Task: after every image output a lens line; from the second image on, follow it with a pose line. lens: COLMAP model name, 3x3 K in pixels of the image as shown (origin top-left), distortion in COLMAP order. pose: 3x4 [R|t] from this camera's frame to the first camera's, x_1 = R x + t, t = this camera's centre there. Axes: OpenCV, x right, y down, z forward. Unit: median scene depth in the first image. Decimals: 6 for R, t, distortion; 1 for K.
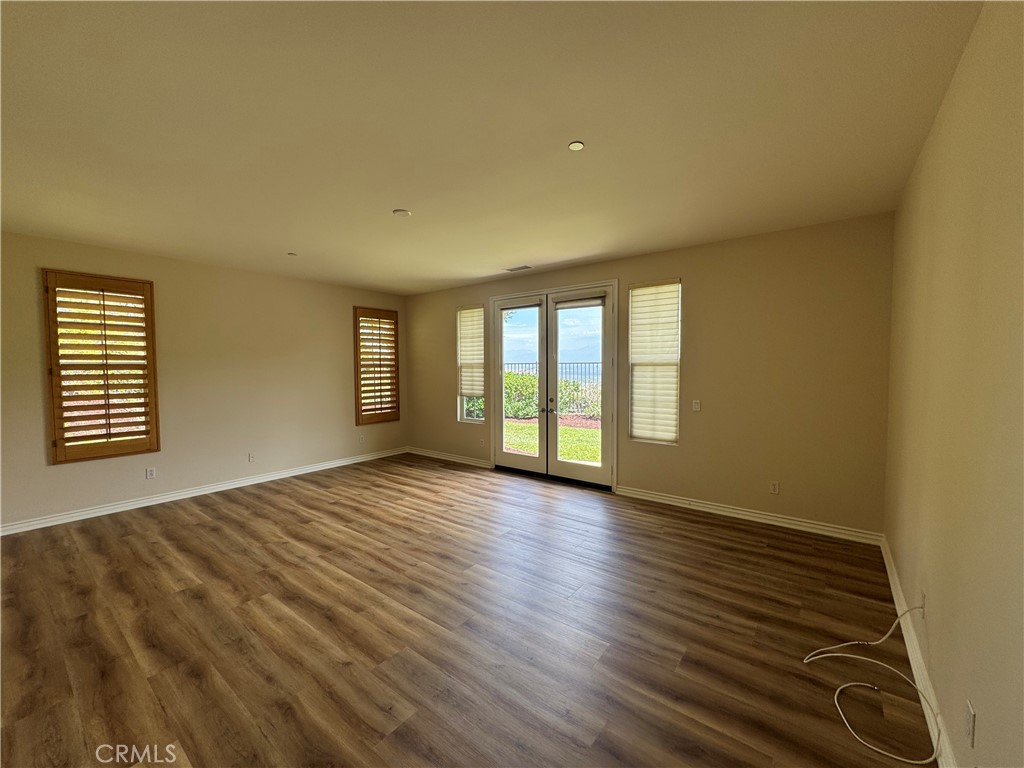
lens RADIAL K [[410.8, 0, 512.8], [0, 410.8, 387.6], [0, 0, 1]] dist [-0.000327, 0.001085]
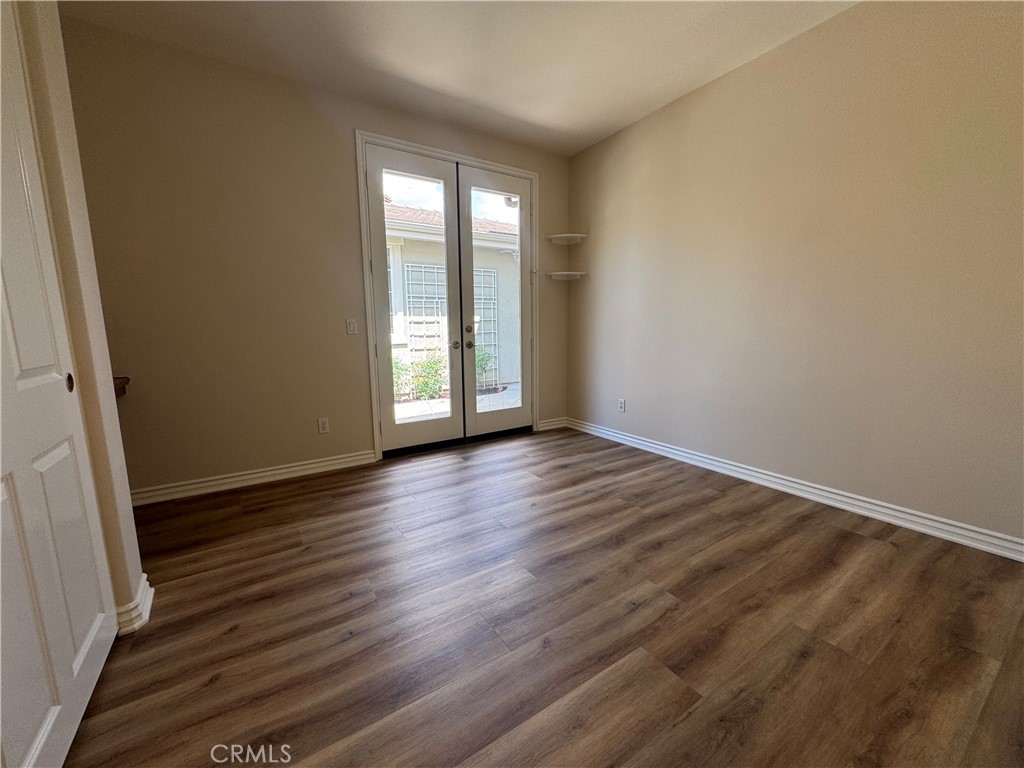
lens RADIAL K [[410.8, 0, 511.2], [0, 410.8, 378.1], [0, 0, 1]] dist [-0.000327, 0.001085]
pose [[0.321580, -0.140948, 0.936333, -0.527137], [0.047822, 0.990015, 0.132604, 0.024297], [-0.945674, 0.002134, 0.325109, 0.708663]]
